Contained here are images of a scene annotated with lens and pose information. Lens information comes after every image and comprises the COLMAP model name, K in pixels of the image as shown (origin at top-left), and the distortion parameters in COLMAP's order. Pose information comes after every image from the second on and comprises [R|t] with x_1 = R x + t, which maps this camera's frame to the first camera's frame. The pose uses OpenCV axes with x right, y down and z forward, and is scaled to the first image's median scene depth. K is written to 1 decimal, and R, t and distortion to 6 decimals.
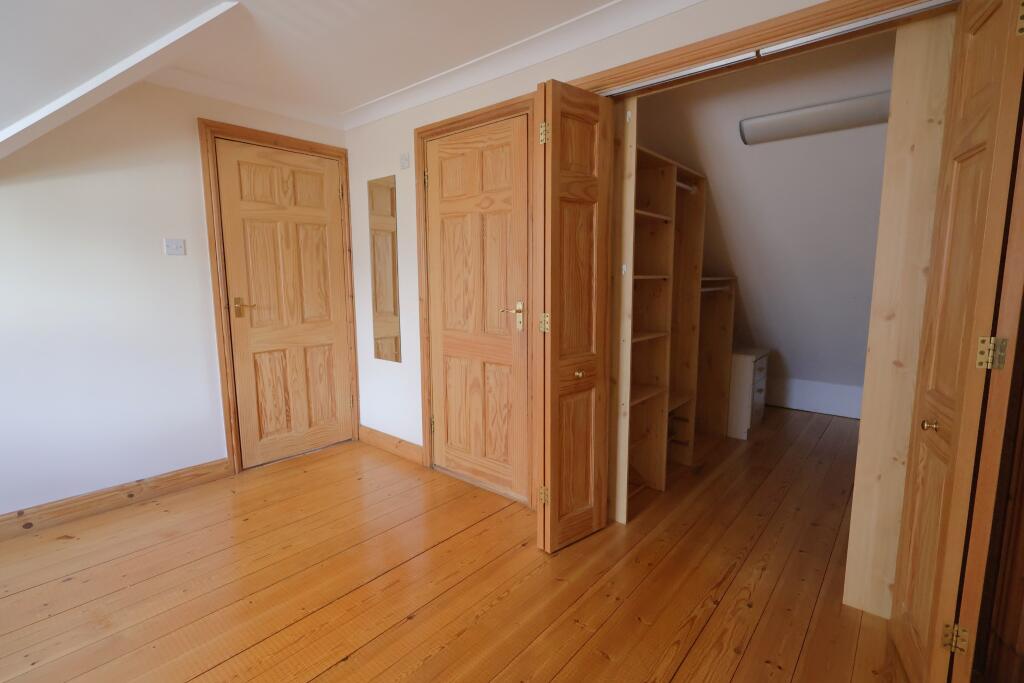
lens RADIAL K [[471.9, 0, 516.1], [0, 471.9, 340.4], [0, 0, 1]] dist [0.000695, -0.000092]
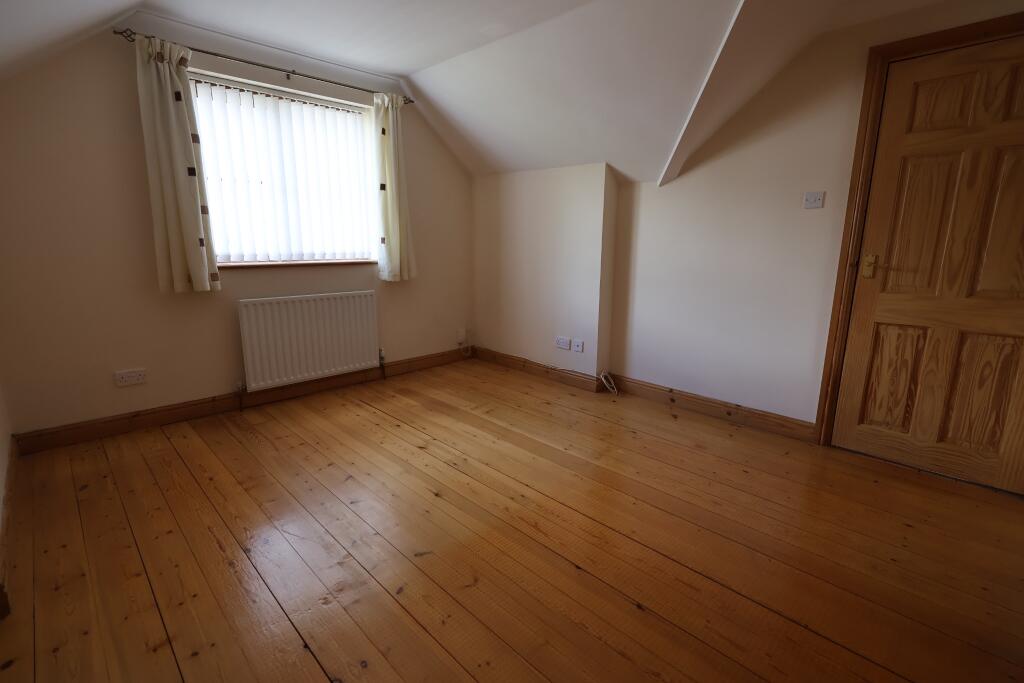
lens RADIAL K [[471.9, 0, 514.4], [0, 471.9, 338.6], [0, 0, 1]] dist [0.000695, -0.000092]
pose [[-0.080268, 0.205640, -0.975330, 0.310978], [-0.136598, 0.966987, 0.215123, -0.037157], [0.987369, 0.150496, -0.049528, 0.401692]]
